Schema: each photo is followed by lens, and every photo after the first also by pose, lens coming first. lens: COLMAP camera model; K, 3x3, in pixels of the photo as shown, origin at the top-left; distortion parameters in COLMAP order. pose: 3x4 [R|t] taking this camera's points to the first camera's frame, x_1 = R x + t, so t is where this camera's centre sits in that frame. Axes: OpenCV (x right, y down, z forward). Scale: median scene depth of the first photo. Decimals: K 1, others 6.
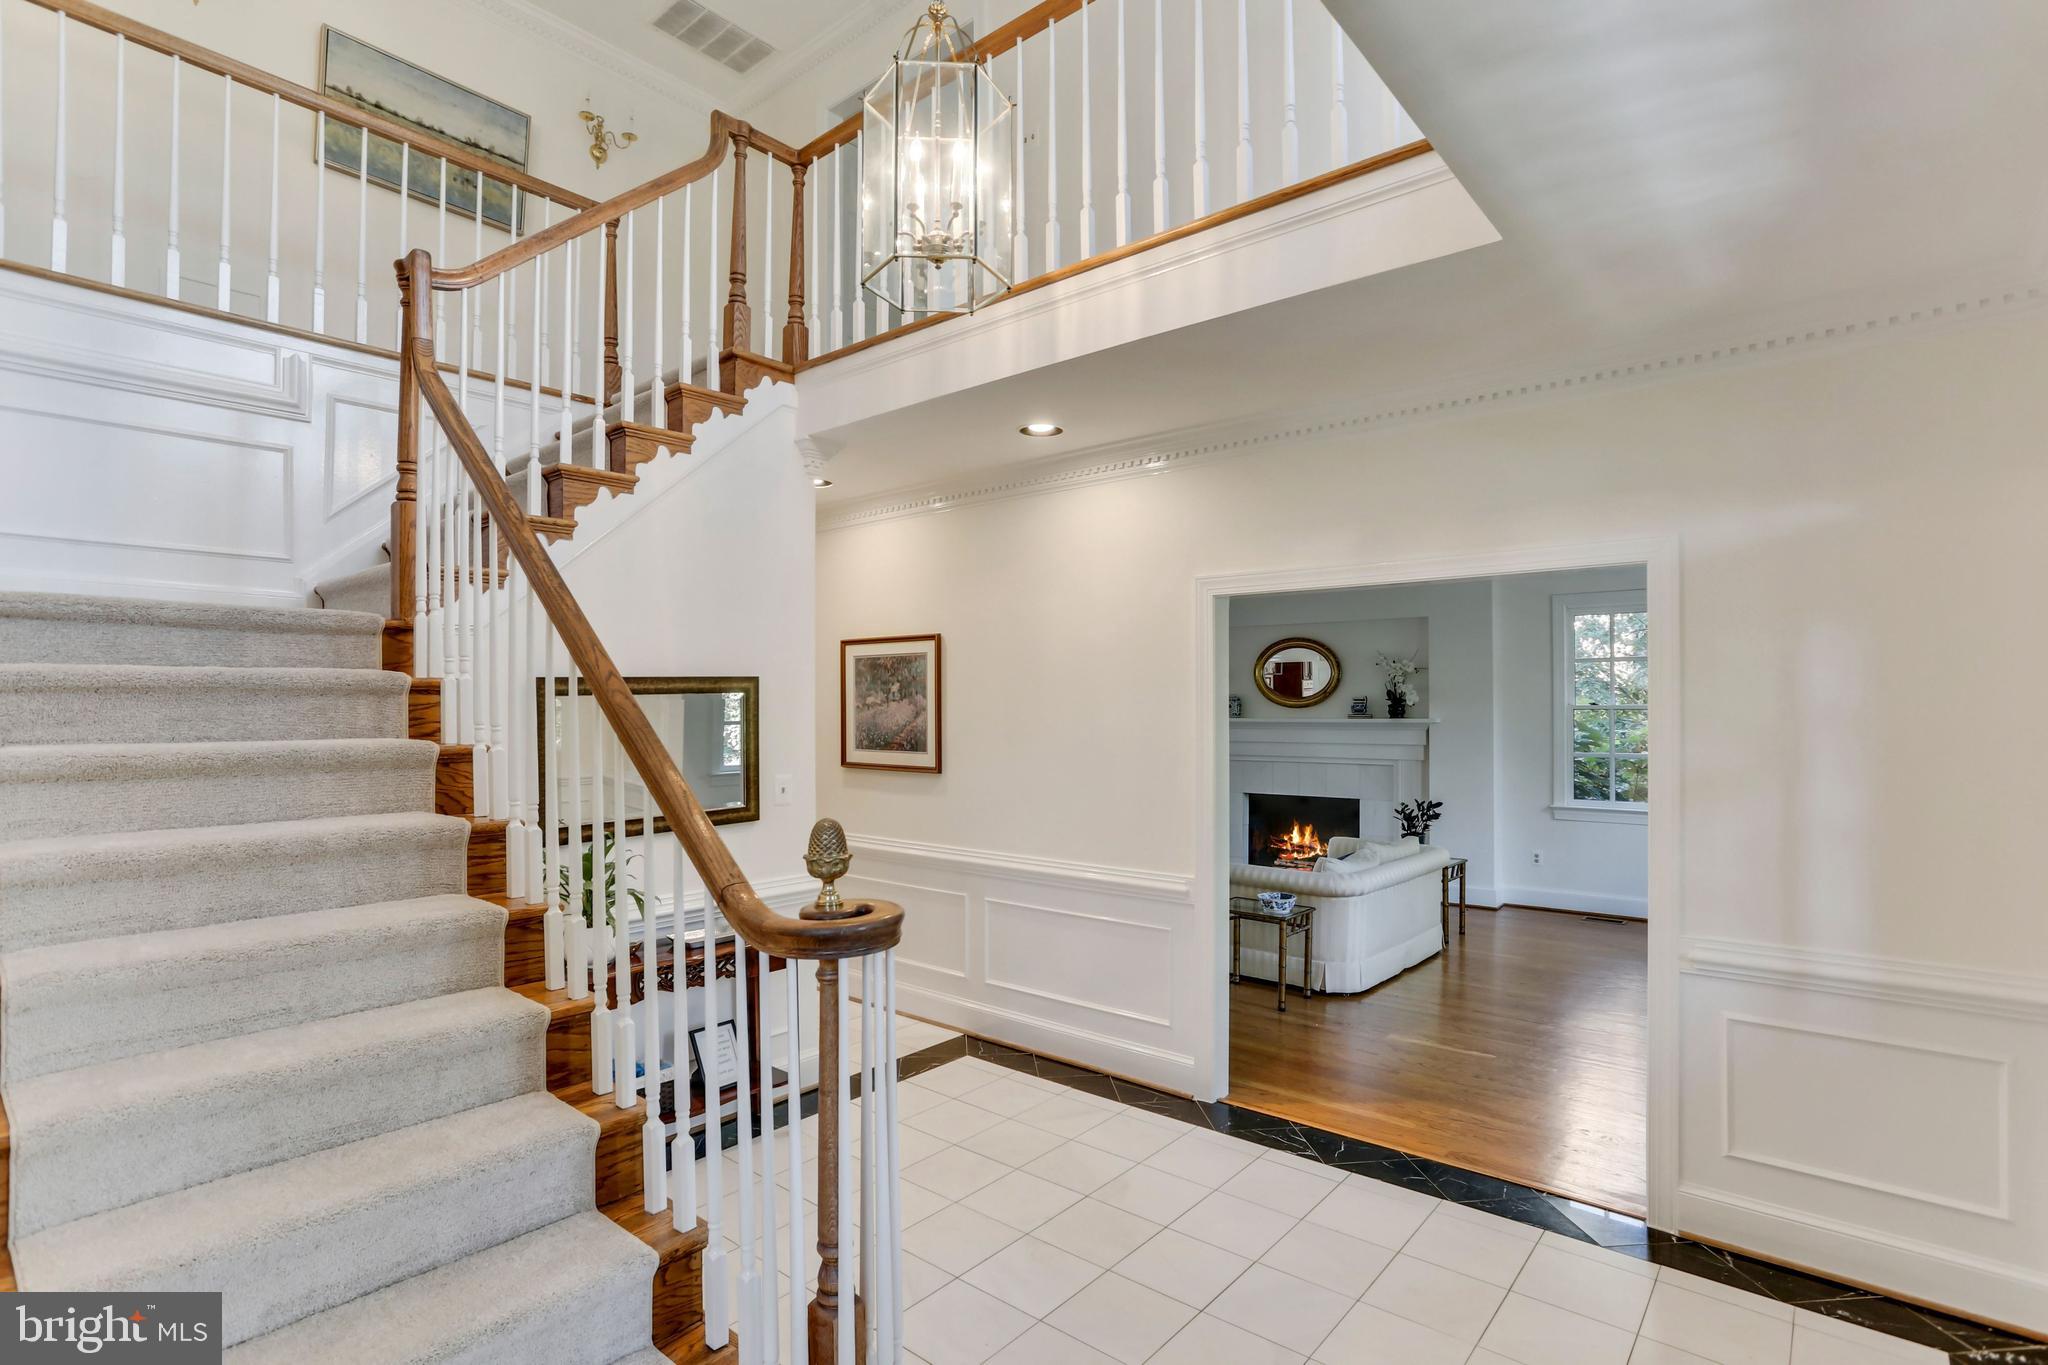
lens RADIAL K [[996.9, 0, 1022.5], [0, 996.9, 638.0], [0, 0, 1]] dist [-0.057423, 0.024238]
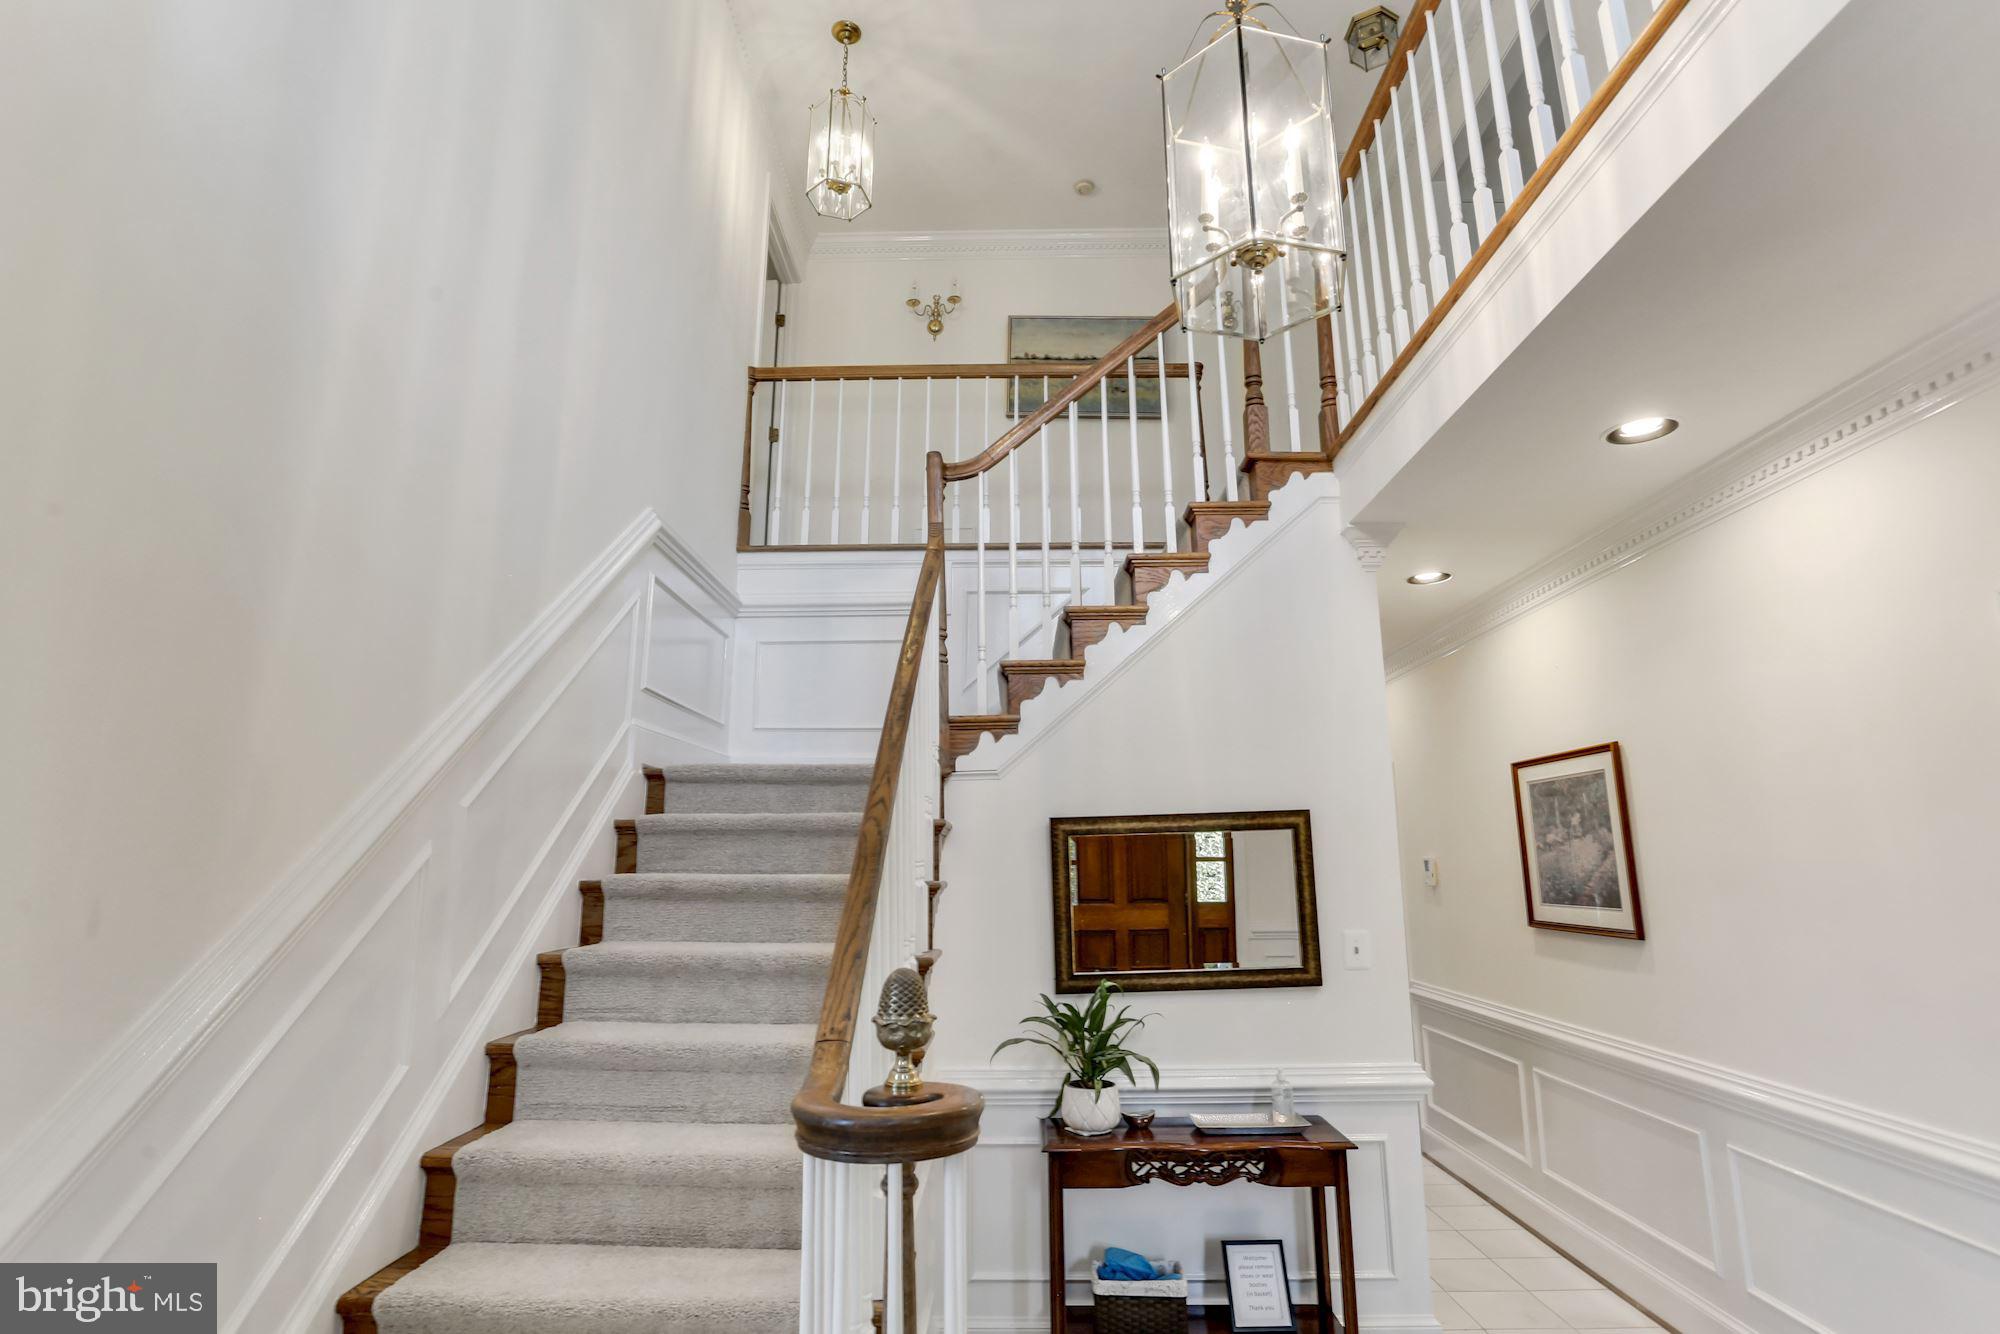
lens RADIAL K [[973.5, 0, 998.5], [0, 973.5, 623.5], [0, 0, 1]] dist [-0.057423, 0.024238]
pose [[0.636673, -0.183697, -0.748935, 0.203019], [0.051435, 0.979165, -0.196443, 0.030142], [0.769417, 0.086548, 0.632856, 0.245430]]
